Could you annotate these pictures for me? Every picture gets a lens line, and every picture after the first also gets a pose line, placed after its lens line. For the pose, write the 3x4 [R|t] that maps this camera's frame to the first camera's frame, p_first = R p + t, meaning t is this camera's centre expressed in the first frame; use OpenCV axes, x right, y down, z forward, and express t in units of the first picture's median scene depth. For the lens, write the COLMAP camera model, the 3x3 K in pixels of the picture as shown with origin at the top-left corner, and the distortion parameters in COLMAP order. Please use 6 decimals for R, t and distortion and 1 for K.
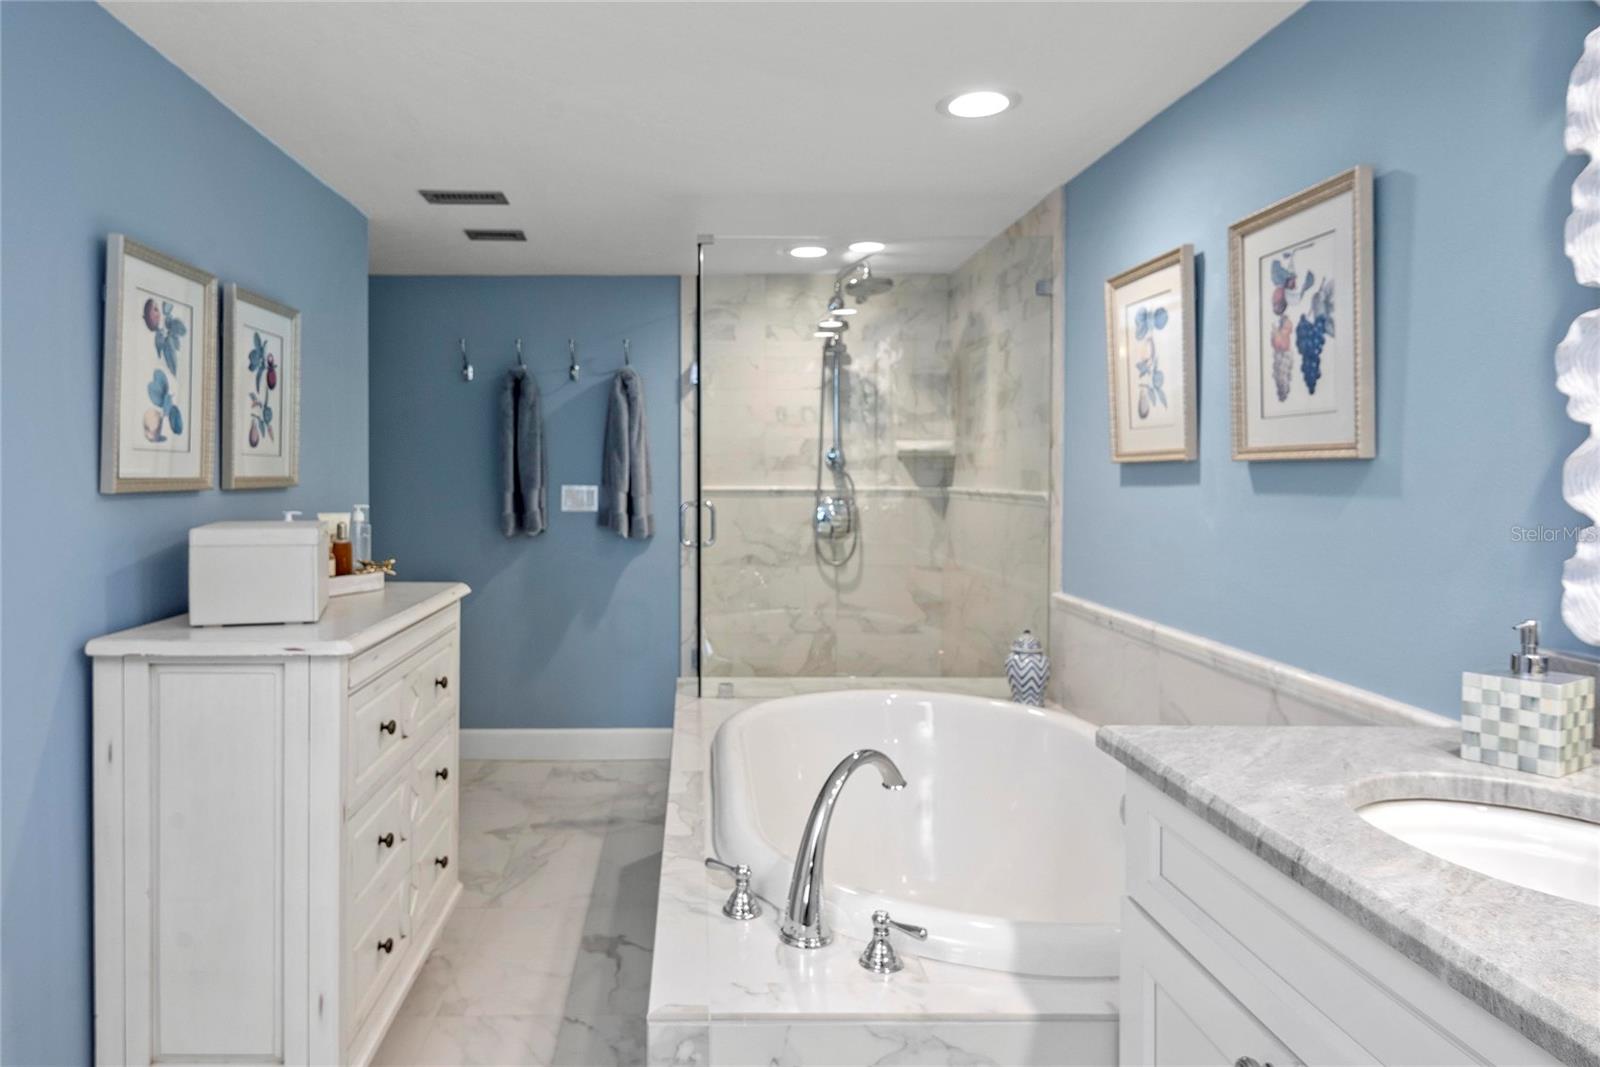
lens RADIAL K [[1017.5, 0, 714.4], [0, 1017.5, 496.4], [0, 0, 1]] dist [0.030050, -0.023020]
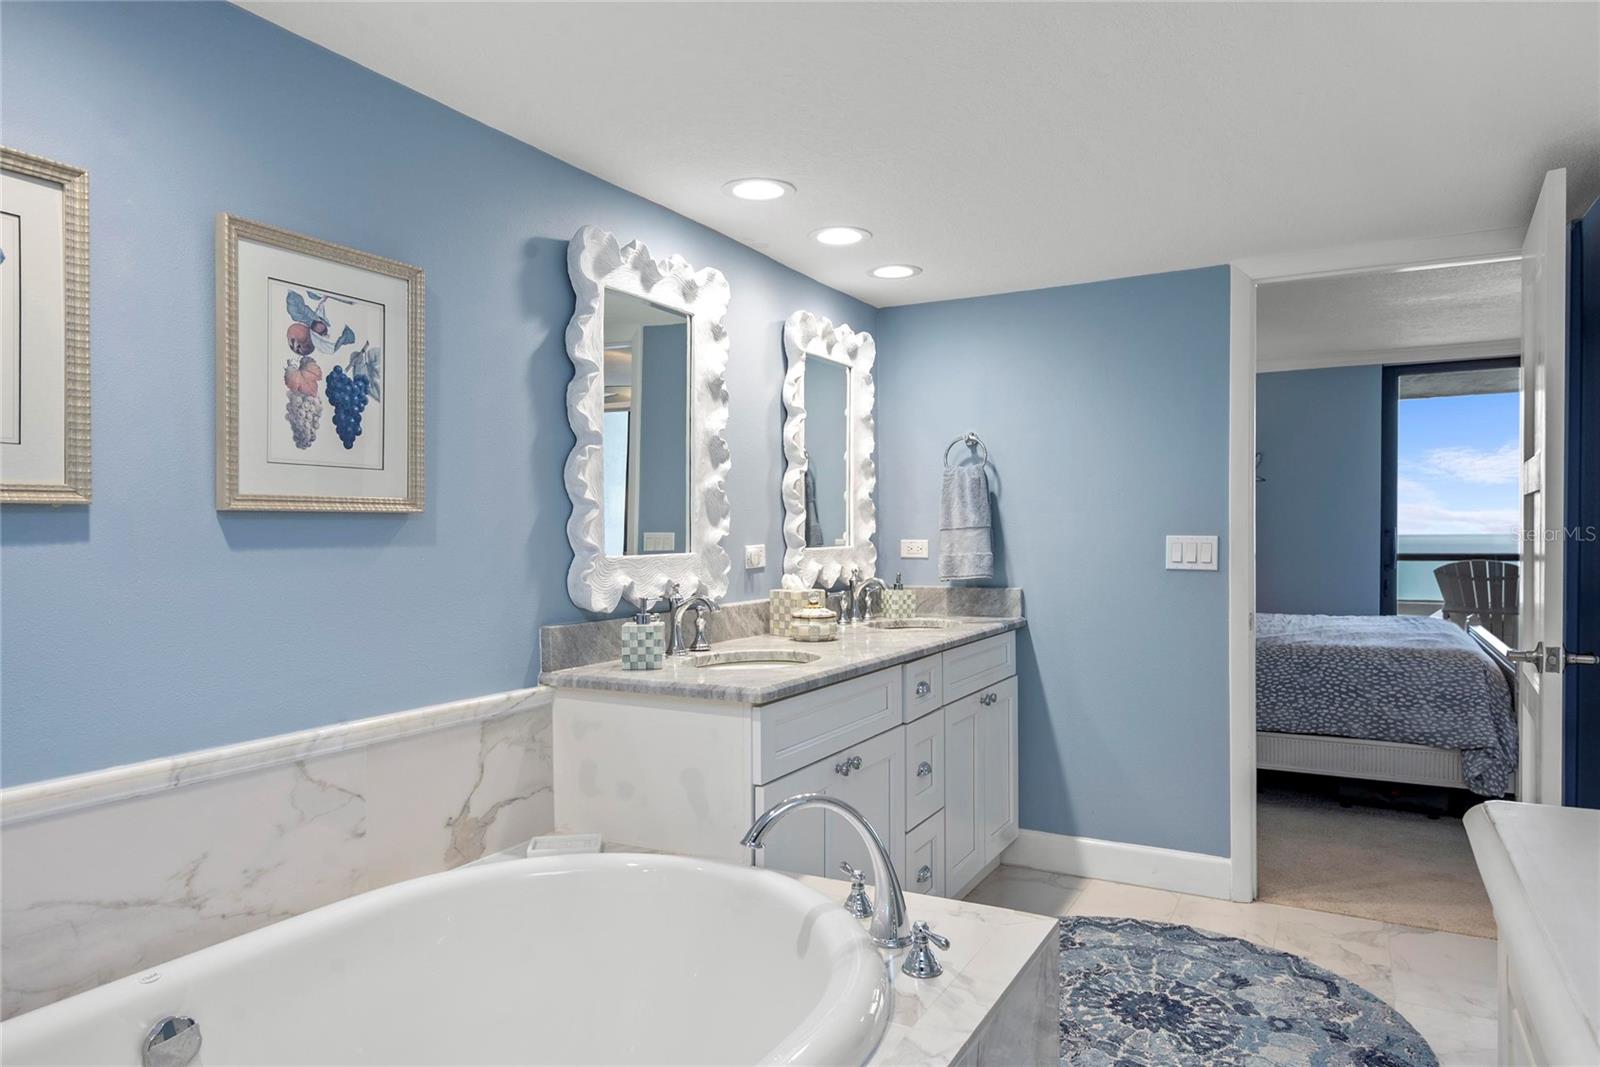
lens RADIAL K [[969.2, 0, 803.7], [0, 969.2, 533.0], [0, 0, 1]] dist [0.027892, -0.016256]
pose [[-0.877394, -0.003003, 0.479760, -0.280068], [0.010293, 0.999632, 0.025081, -0.034340], [-0.479659, 0.026944, -0.877041, 1.615512]]
